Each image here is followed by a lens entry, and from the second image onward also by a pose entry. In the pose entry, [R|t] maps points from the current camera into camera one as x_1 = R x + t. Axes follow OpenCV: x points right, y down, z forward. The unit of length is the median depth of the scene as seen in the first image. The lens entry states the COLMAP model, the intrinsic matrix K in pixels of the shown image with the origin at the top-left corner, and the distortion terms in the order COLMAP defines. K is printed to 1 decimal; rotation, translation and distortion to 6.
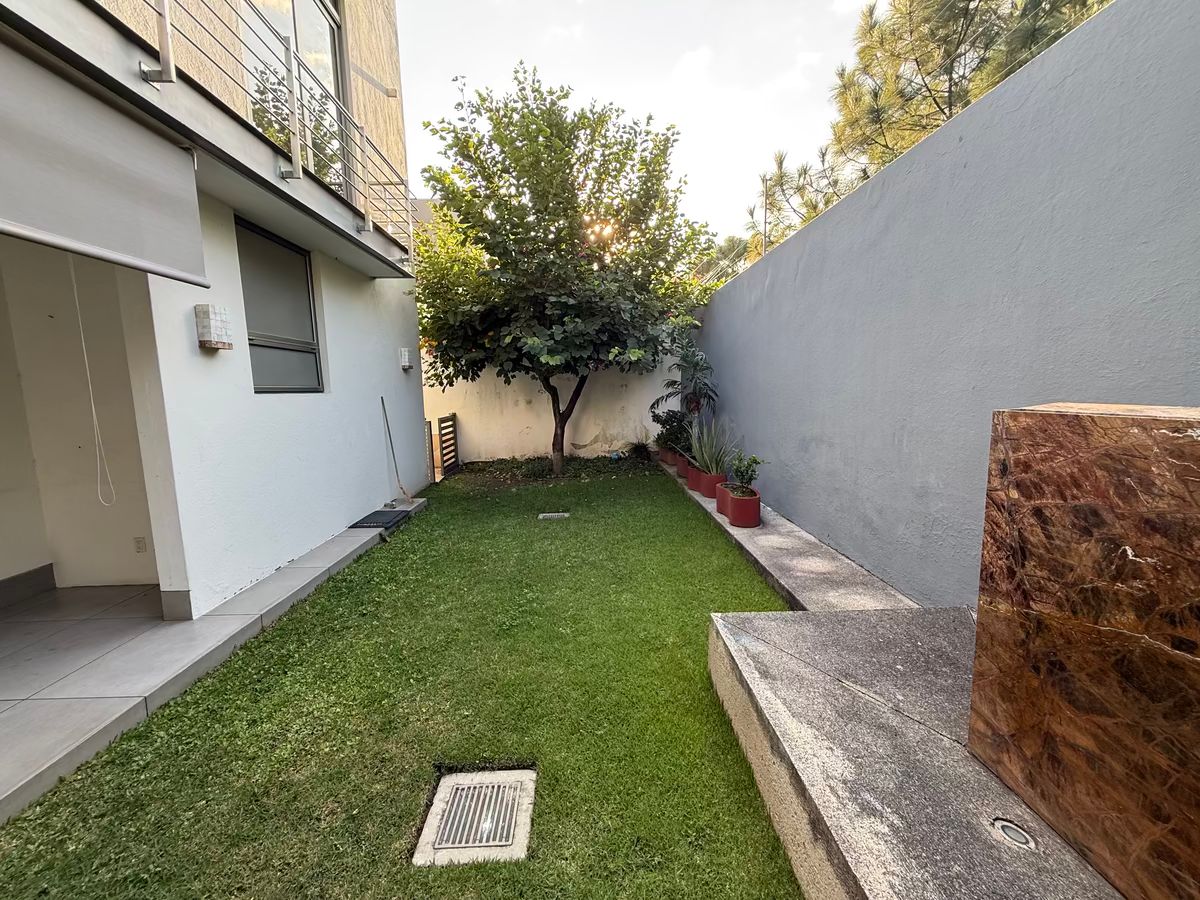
lens RADIAL K [[480.3, 0, 601.8], [0, 480.3, 445.6], [0, 0, 1]] dist [-0.001656, -0.001218]
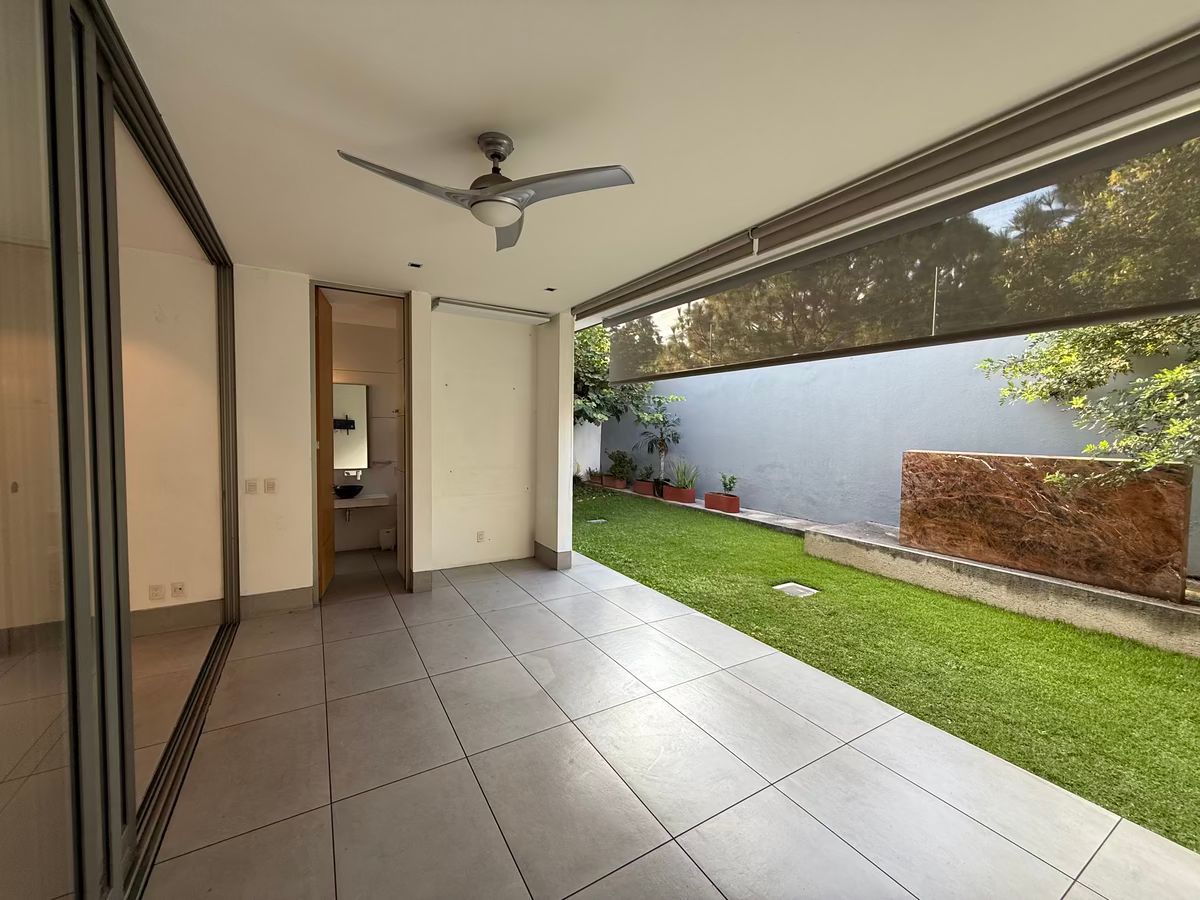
lens RADIAL K [[480.3, 0, 596.9], [0, 480.3, 449.4], [0, 0, 1]] dist [-0.001656, -0.001218]
pose [[0.878648, 0.006255, 0.477430, -3.296827], [0.030137, 0.997194, -0.068528, 0.102535], [-0.476519, 0.074600, 0.875994, -1.263695]]
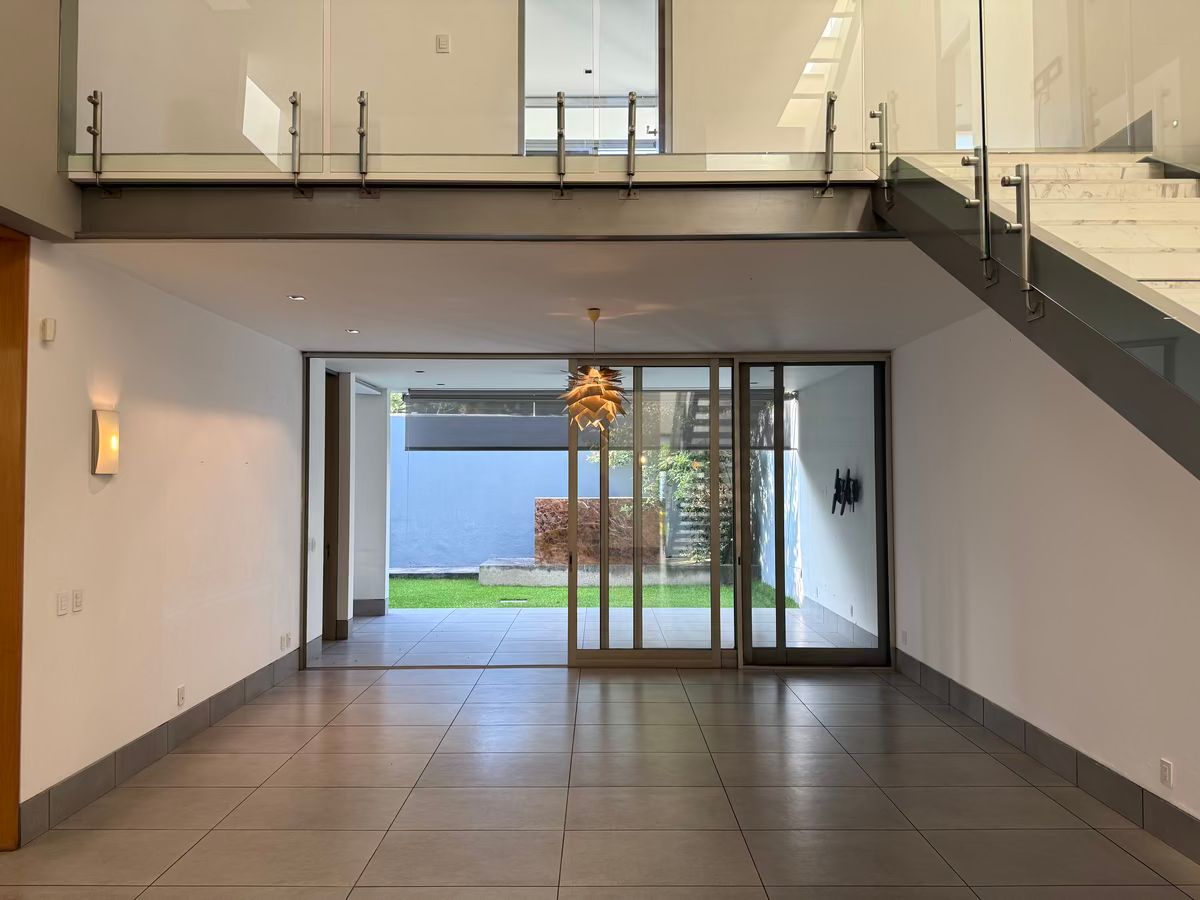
lens RADIAL K [[840.4, 0, 600.0], [0, 840.4, 449.7], [0, 0, 1]] dist [0.002187, 0.000267]
pose [[0.040024, 0.052090, 0.997840, -8.810728], [0.123254, 0.990756, -0.056664, 0.007129], [-0.991568, 0.125256, 0.033234, -0.125037]]
